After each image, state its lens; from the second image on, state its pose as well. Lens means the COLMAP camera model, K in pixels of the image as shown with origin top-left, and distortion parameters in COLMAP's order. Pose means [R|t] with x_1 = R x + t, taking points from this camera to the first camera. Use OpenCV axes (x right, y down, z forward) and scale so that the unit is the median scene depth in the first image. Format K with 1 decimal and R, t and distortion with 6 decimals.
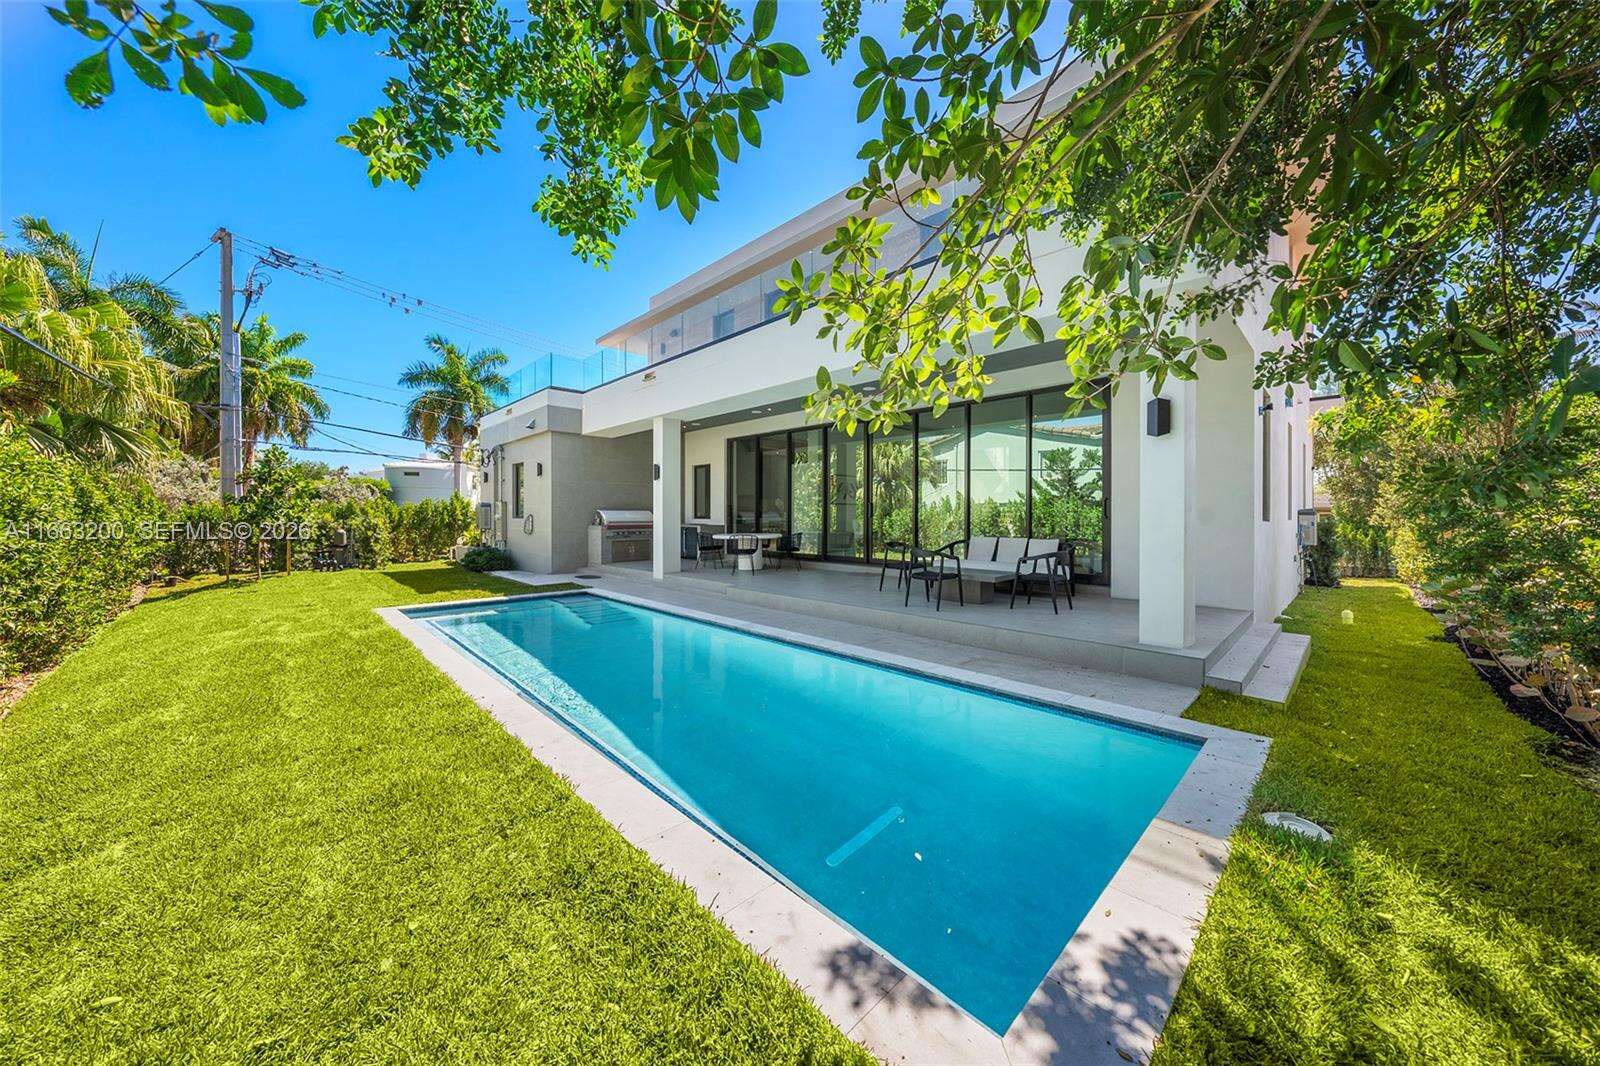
lens RADIAL K [[540.9, 0, 804.0], [0, 540.9, 524.9], [0, 0, 1]] dist [0.000302, -0.000393]
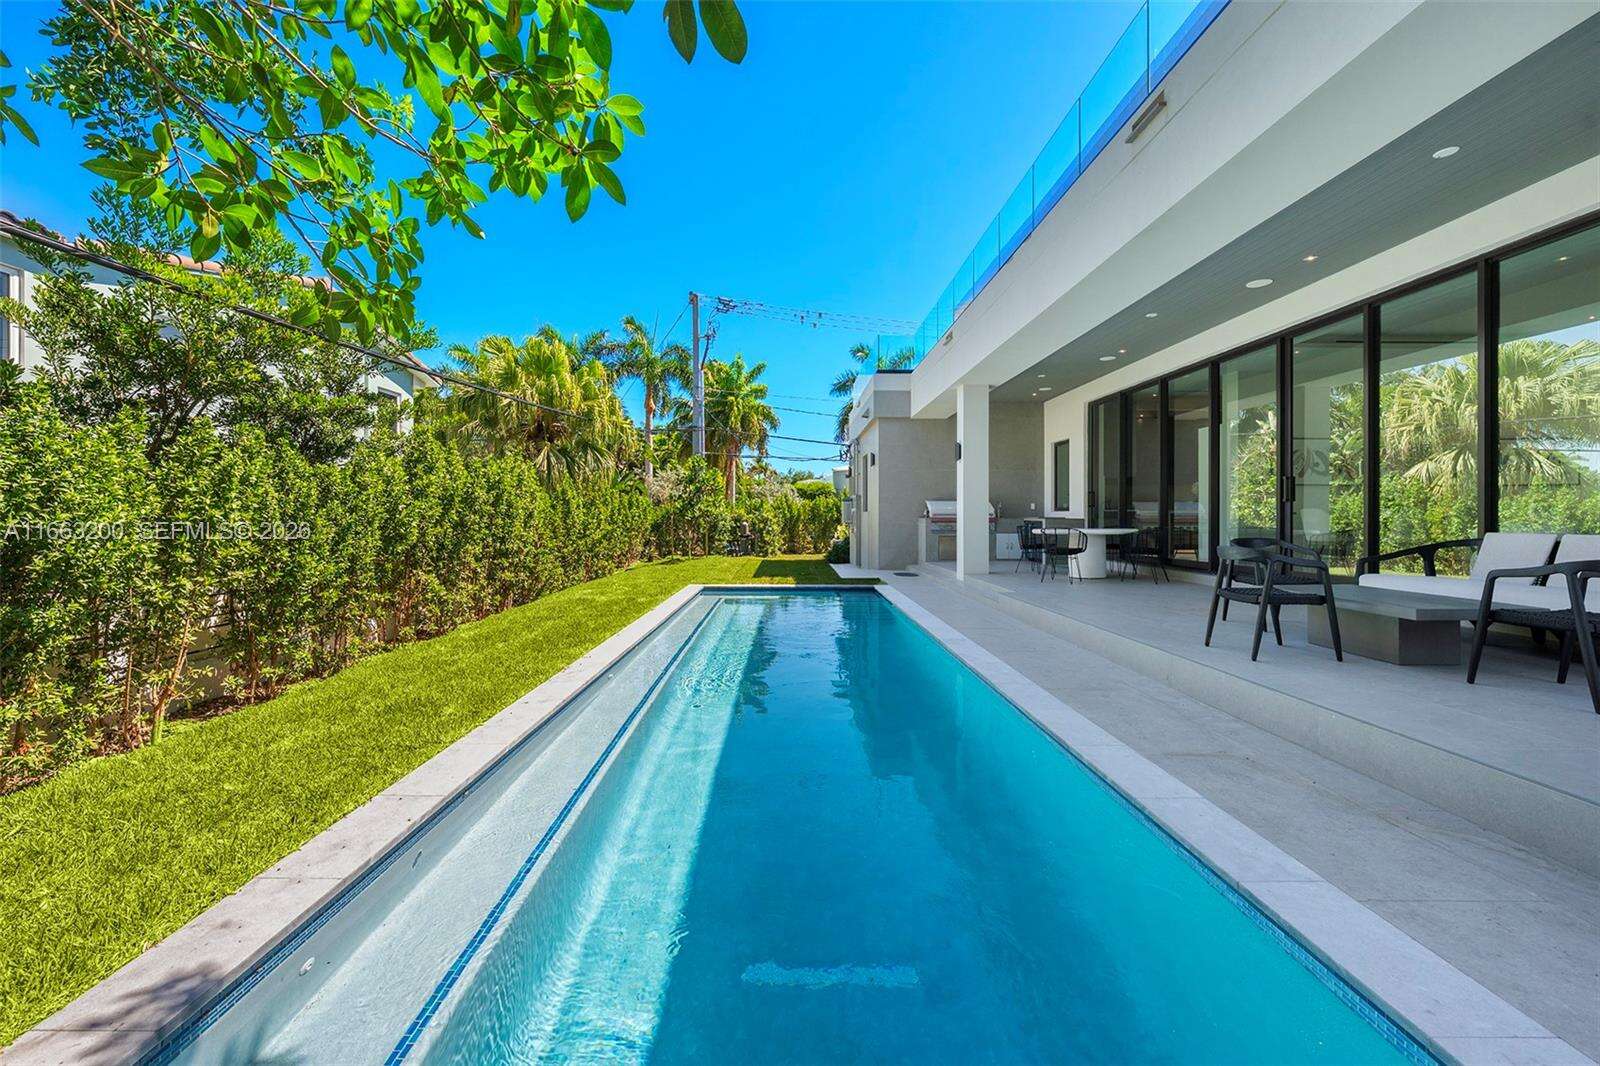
lens RADIAL K [[617.5, 0, 791.2], [0, 617.5, 520.2], [0, 0, 1]] dist [0.000197, -0.000046]
pose [[0.722278, 0.003372, -0.691594, 0.159530], [-0.011710, 0.999904, -0.007354, 0.014623], [0.691503, 0.013410, 0.722249, 0.113420]]
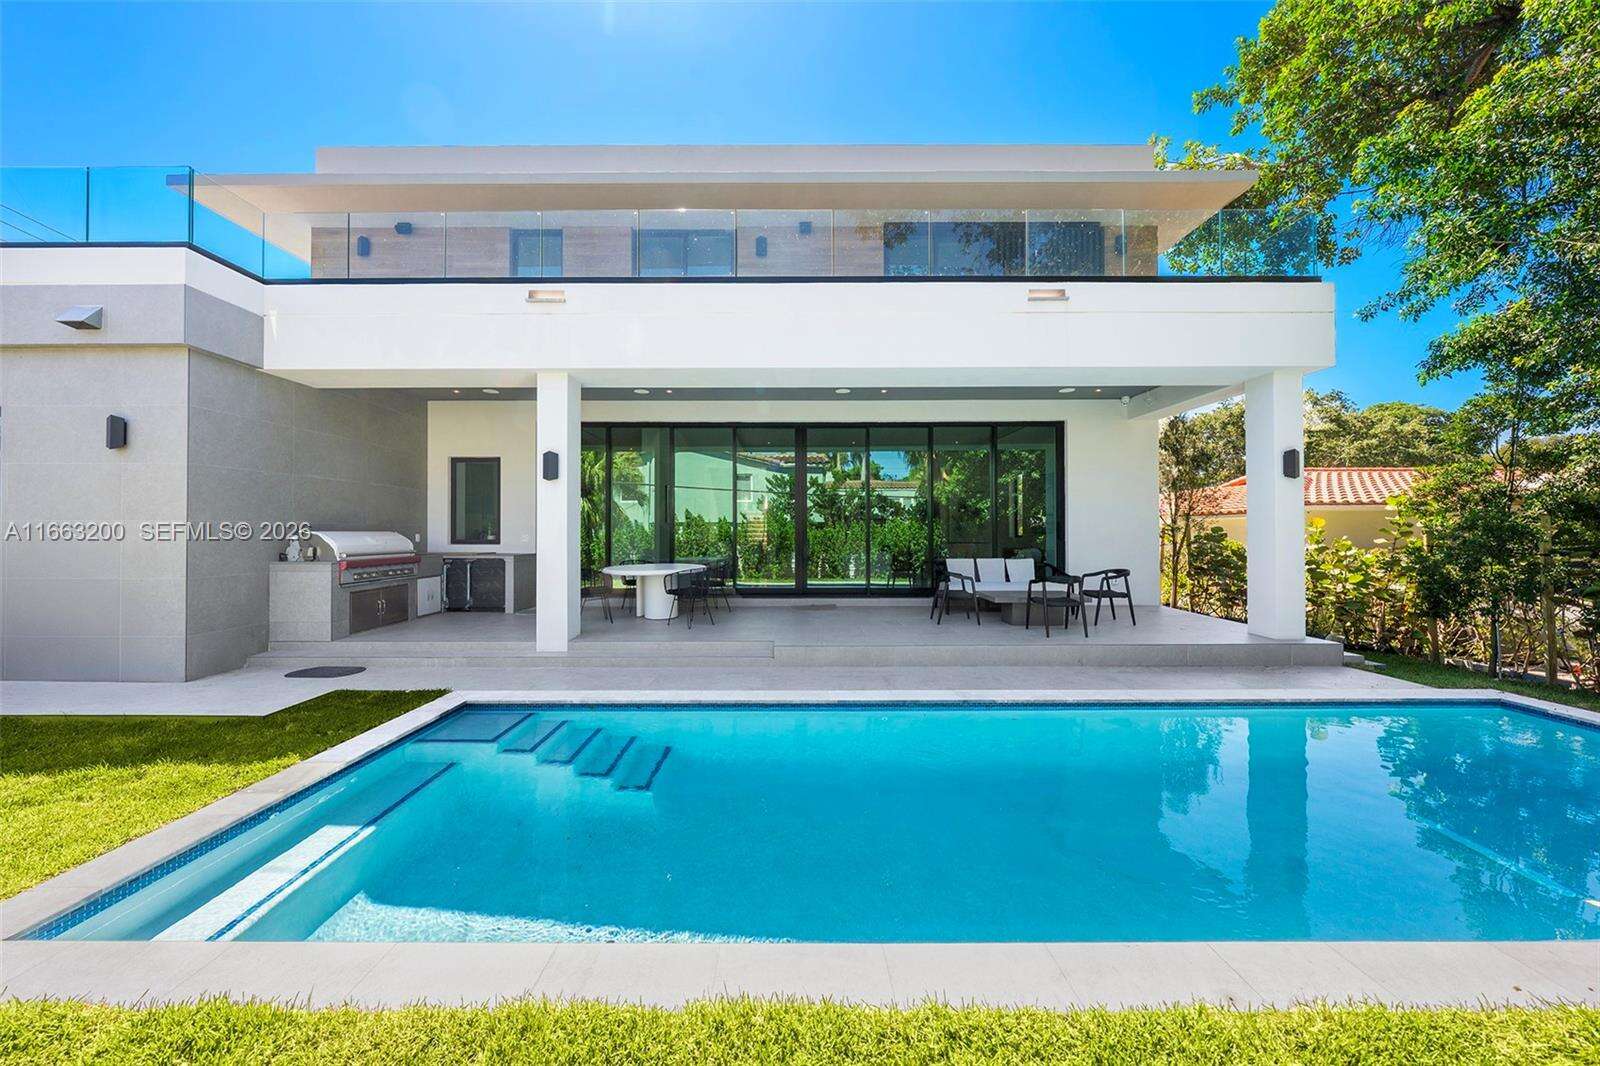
lens RADIAL K [[540.9, 0, 792.1], [0, 540.9, 531.0], [0, 0, 1]] dist [0.000302, -0.000393]
pose [[0.700170, 0.000697, 0.713976, -0.416814], [0.012214, 0.999841, -0.012954, -0.015003], [-0.713871, 0.017791, 0.700051, 0.339866]]
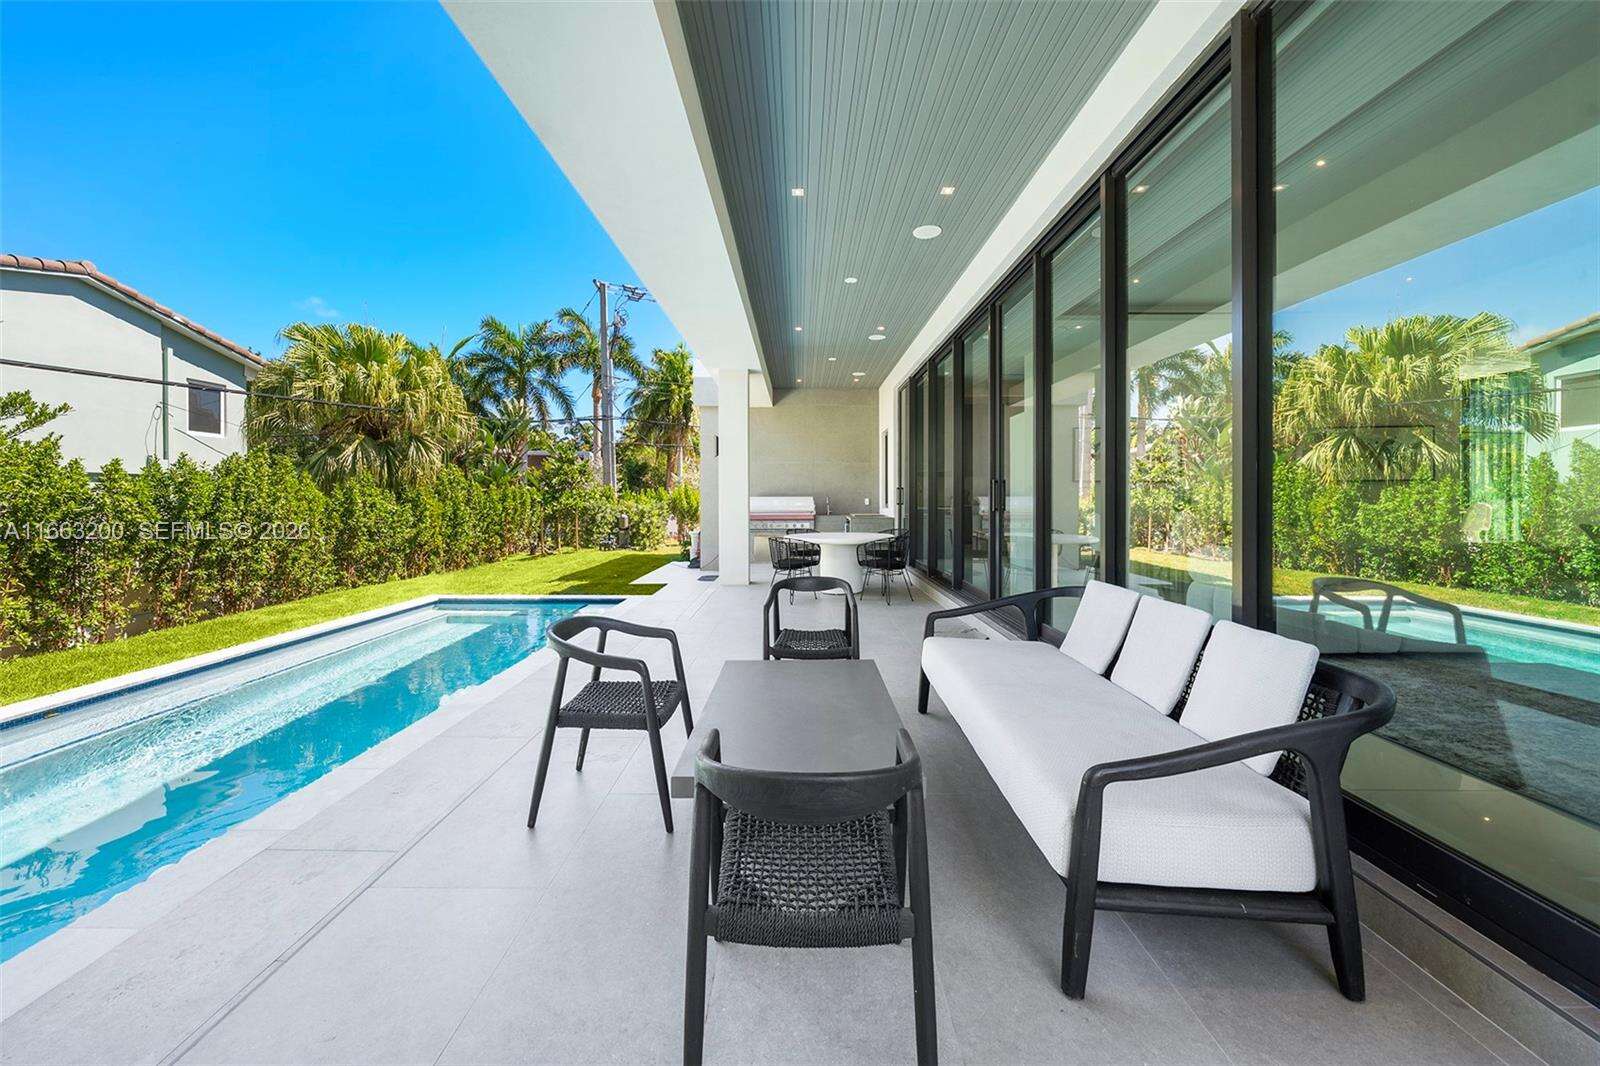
lens RADIAL K [[581.2, 0, 799.3], [0, 581.2, 495.7], [0, 0, 1]] dist [0.004268, 0.000134]
pose [[0.714265, -0.008516, -0.699824, 0.289503], [-0.005774, 0.999820, -0.018060, -0.012602], [0.699852, 0.016940, 0.714087, 0.429417]]
